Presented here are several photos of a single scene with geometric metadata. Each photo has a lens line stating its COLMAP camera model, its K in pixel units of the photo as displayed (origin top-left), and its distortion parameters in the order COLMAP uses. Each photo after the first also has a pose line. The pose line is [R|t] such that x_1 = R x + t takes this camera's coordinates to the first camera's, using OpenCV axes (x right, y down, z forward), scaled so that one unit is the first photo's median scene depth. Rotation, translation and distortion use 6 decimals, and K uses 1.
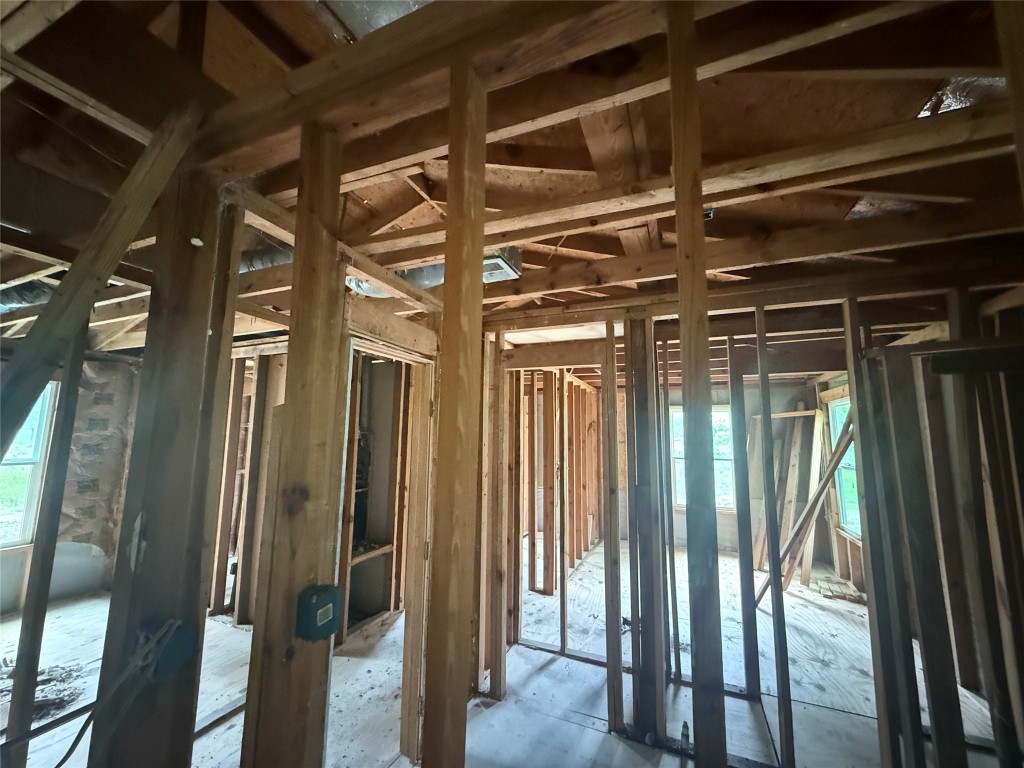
lens RADIAL K [[409.2, 0, 510.1], [0, 409.2, 382.1], [0, 0, 1]] dist [0.000556, -0.000019]
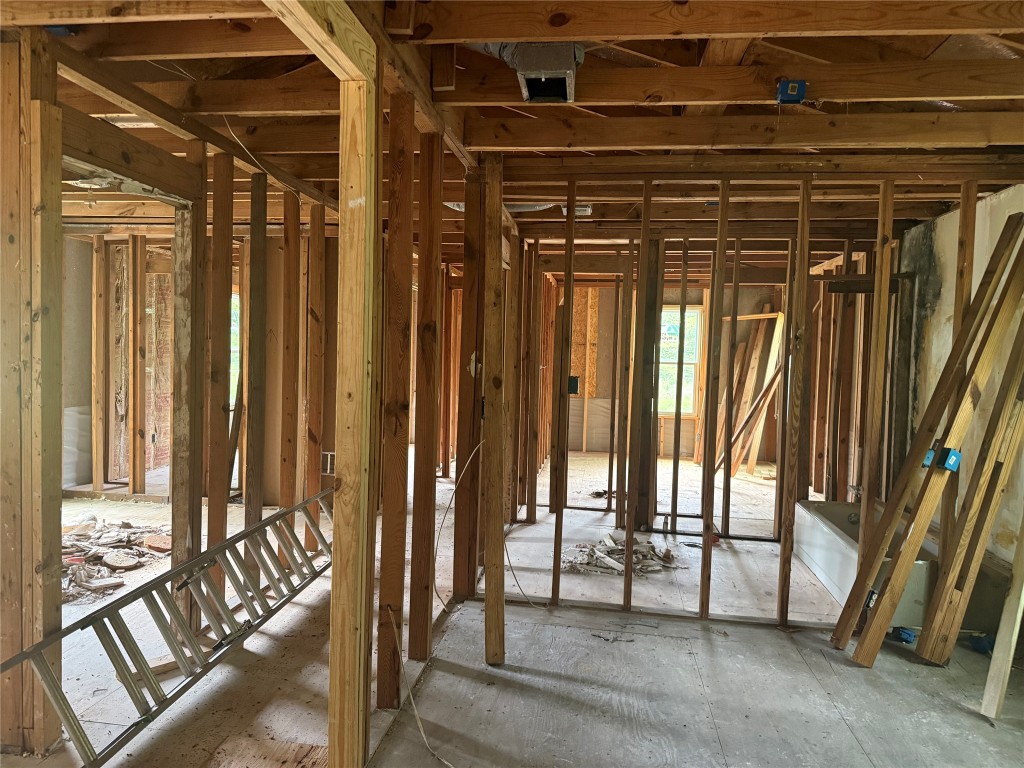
lens RADIAL K [[715.7, 0, 506.5], [0, 715.7, 379.8], [0, 0, 1]] dist [0.061239, -0.001876]
pose [[0.967494, 0.002533, 0.252882, -0.597083], [-0.046879, 0.984416, 0.169490, -0.066964], [-0.248512, -0.175835, 0.952536, -0.950213]]
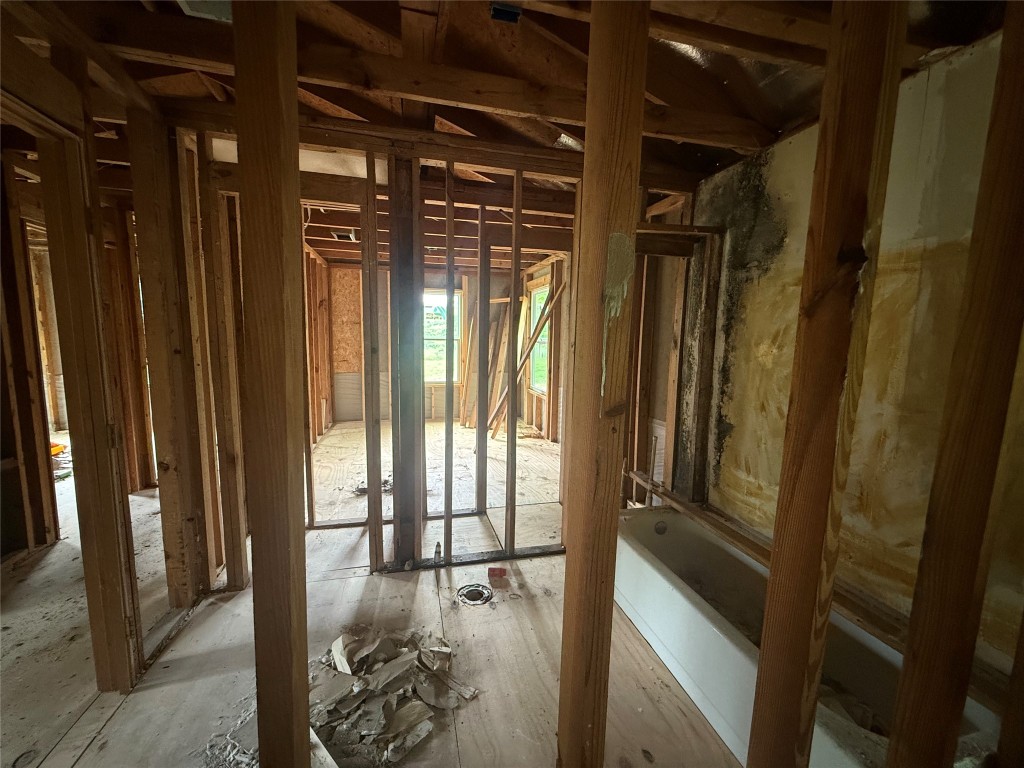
lens RADIAL K [[409.2, 0, 509.9], [0, 409.2, 382.4], [0, 0, 1]] dist [0.000556, -0.000019]
pose [[0.794515, -0.068599, 0.603358, -0.057347], [-0.086742, 0.970589, 0.224574, 0.080249], [-0.601018, -0.230764, 0.765197, 0.068134]]
